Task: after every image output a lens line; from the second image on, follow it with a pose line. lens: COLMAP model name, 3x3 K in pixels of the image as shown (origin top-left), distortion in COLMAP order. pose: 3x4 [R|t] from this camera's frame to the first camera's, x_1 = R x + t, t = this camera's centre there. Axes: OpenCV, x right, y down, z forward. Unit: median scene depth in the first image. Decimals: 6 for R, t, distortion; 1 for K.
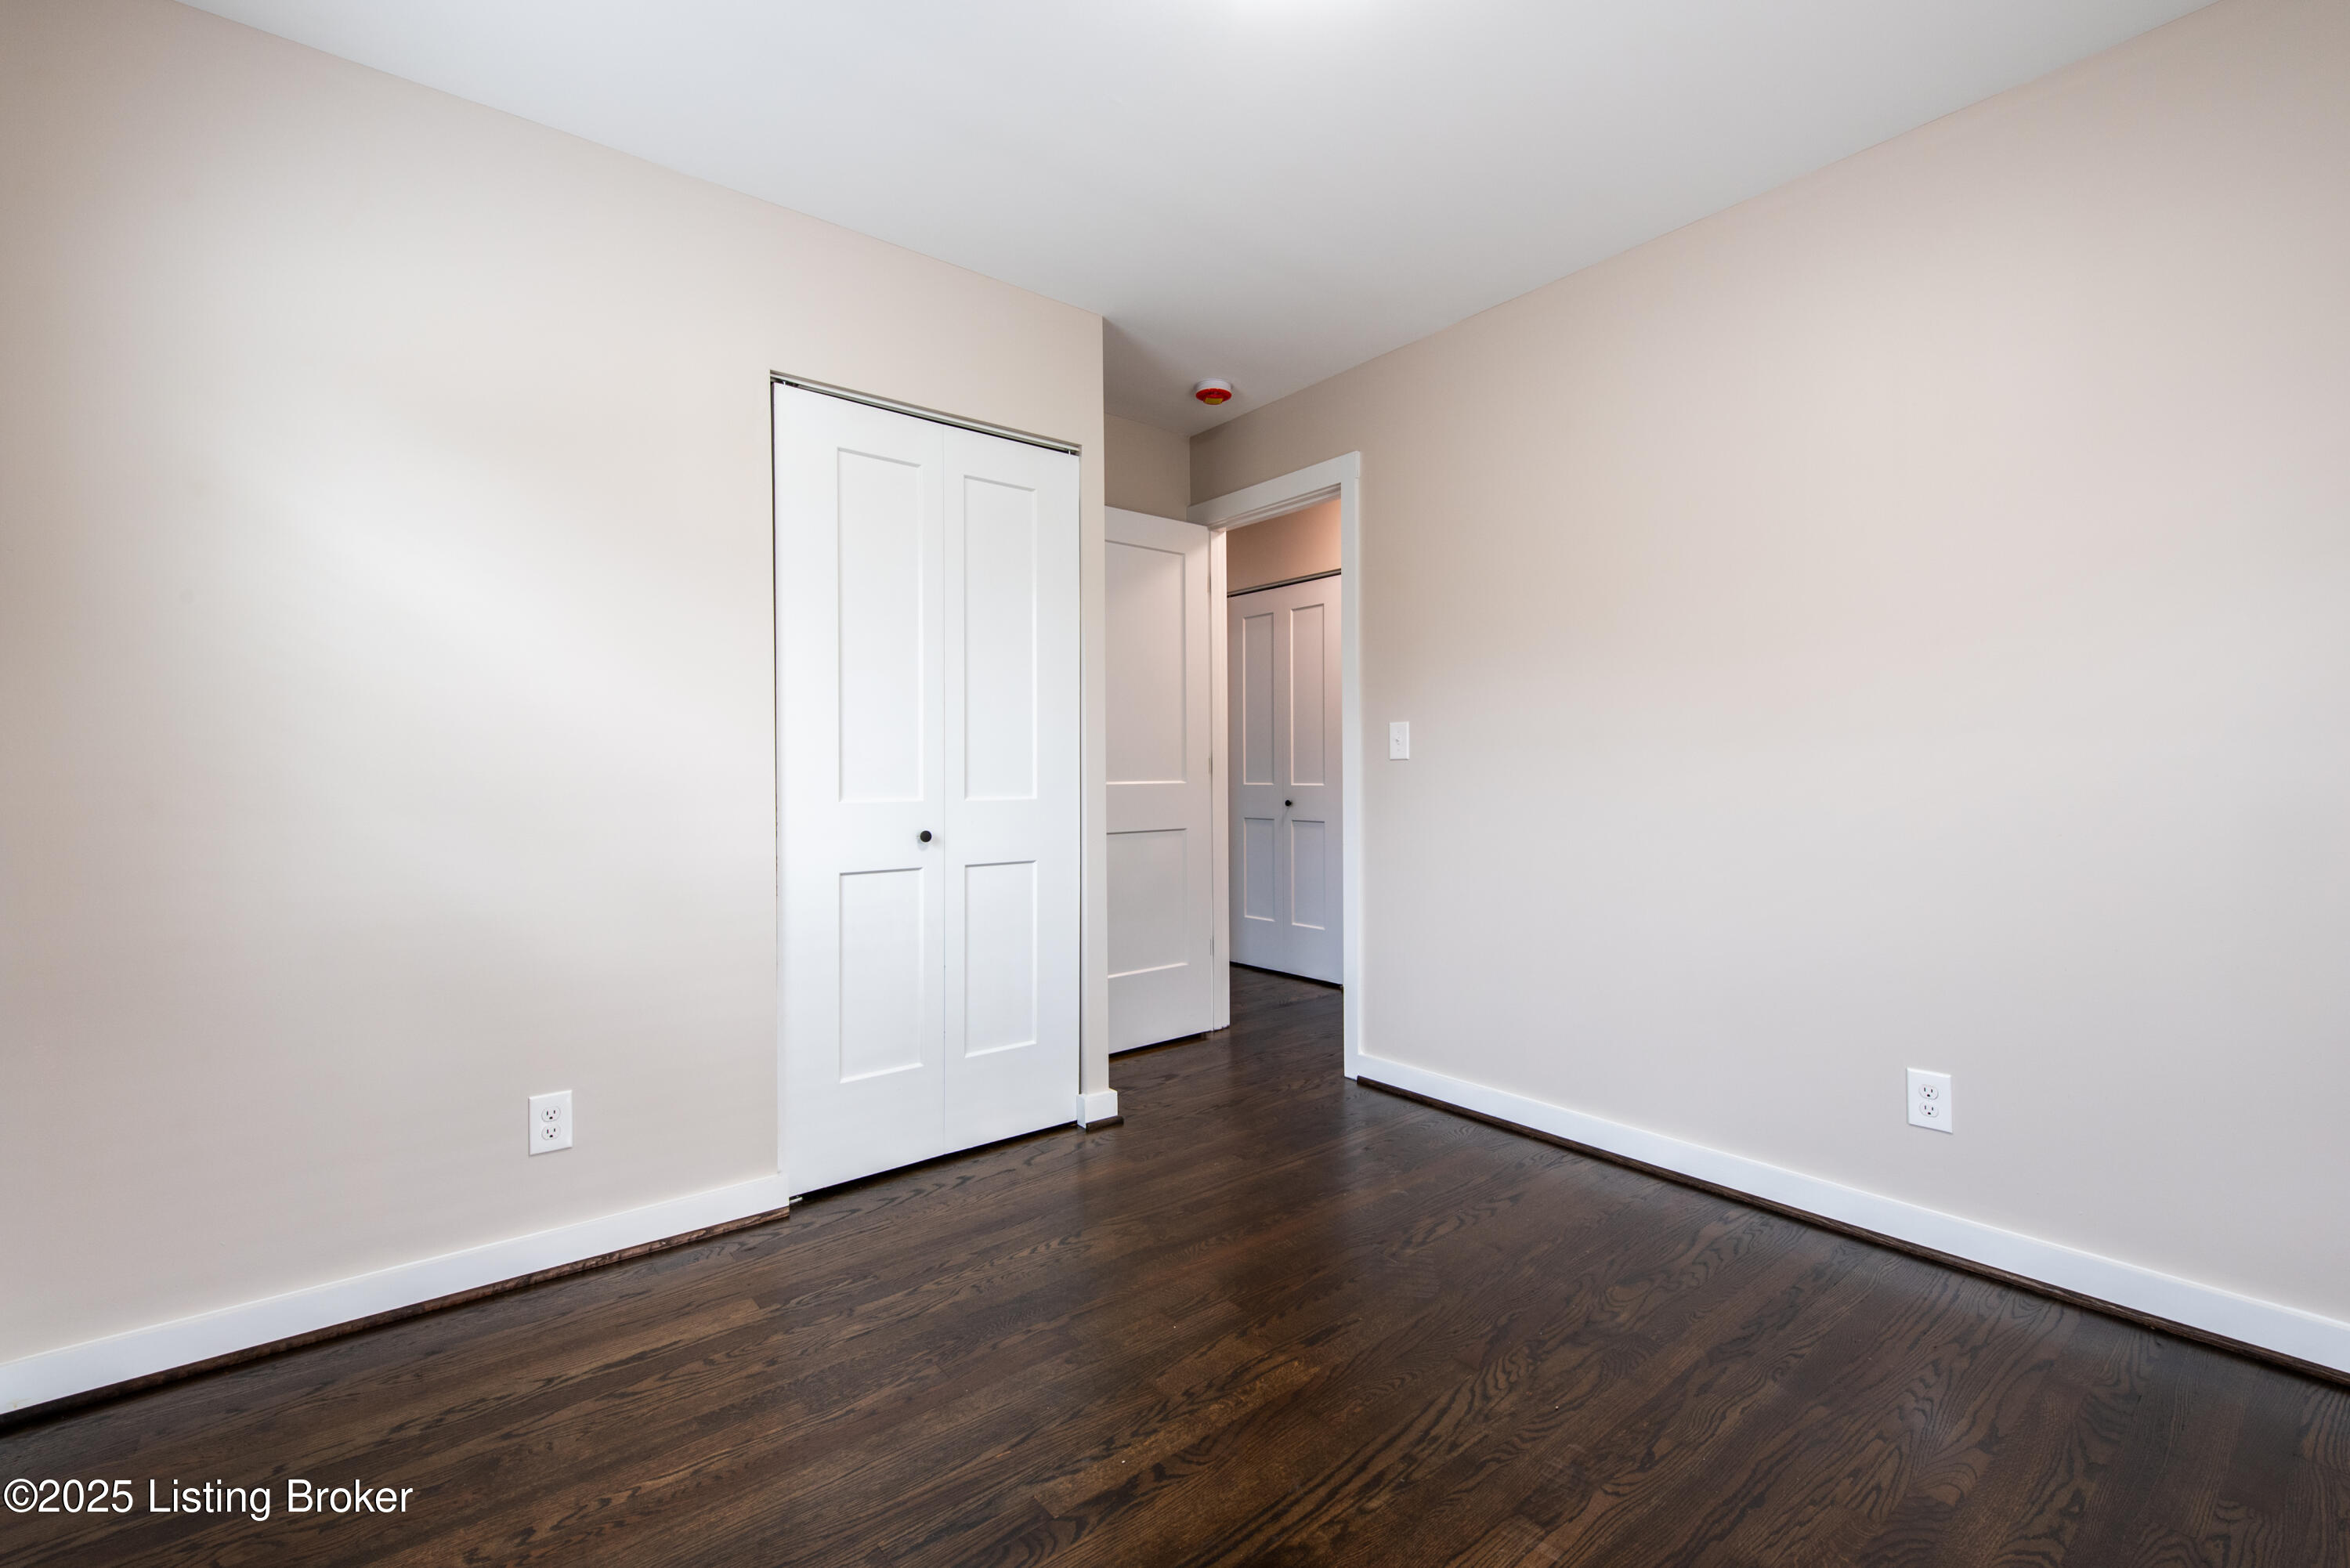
lens RADIAL K [[1051.6, 0, 1172.5], [0, 1051.6, 781.7], [0, 0, 1]] dist [0.002158, -0.000085]
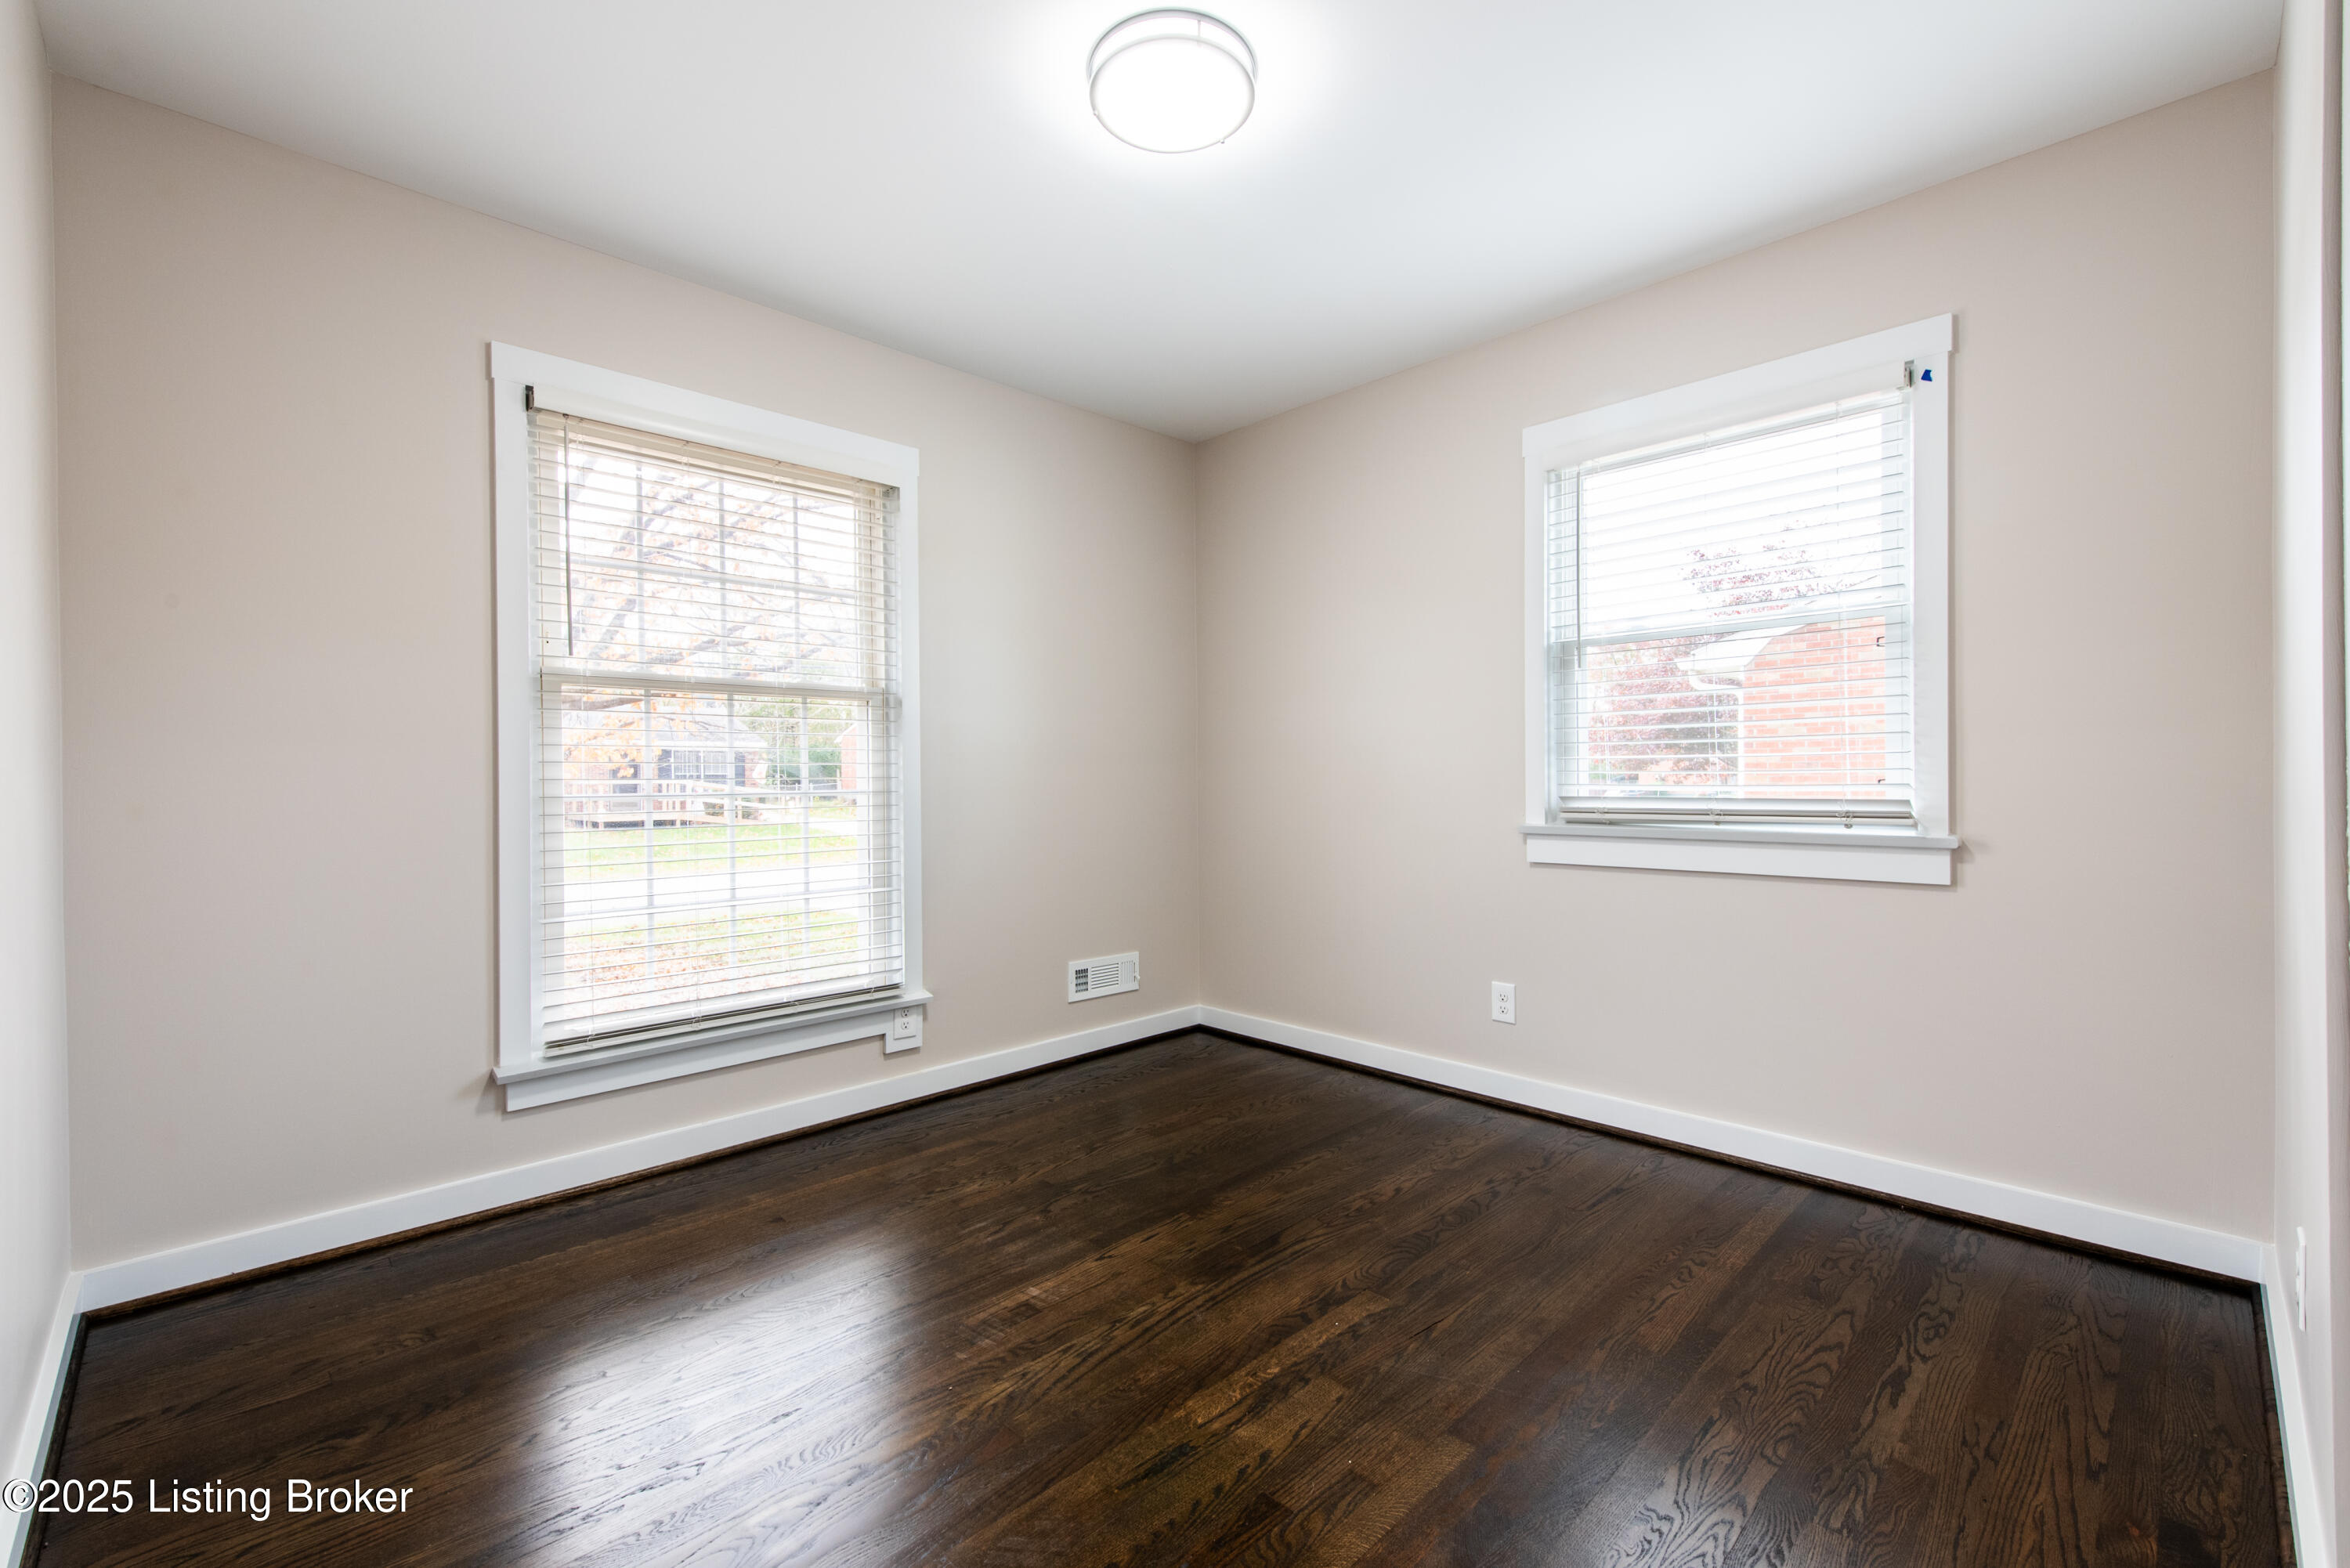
lens RADIAL K [[1044.0, 0, 1173.5], [0, 1044.0, 777.6], [0, 0, 1]] dist [0.007812, 0.000743]
pose [[-0.995629, 0.015716, -0.092068, 0.238705], [0.015114, 0.999860, 0.007228, -0.012638], [0.092169, 0.005805, -0.995726, 2.111253]]
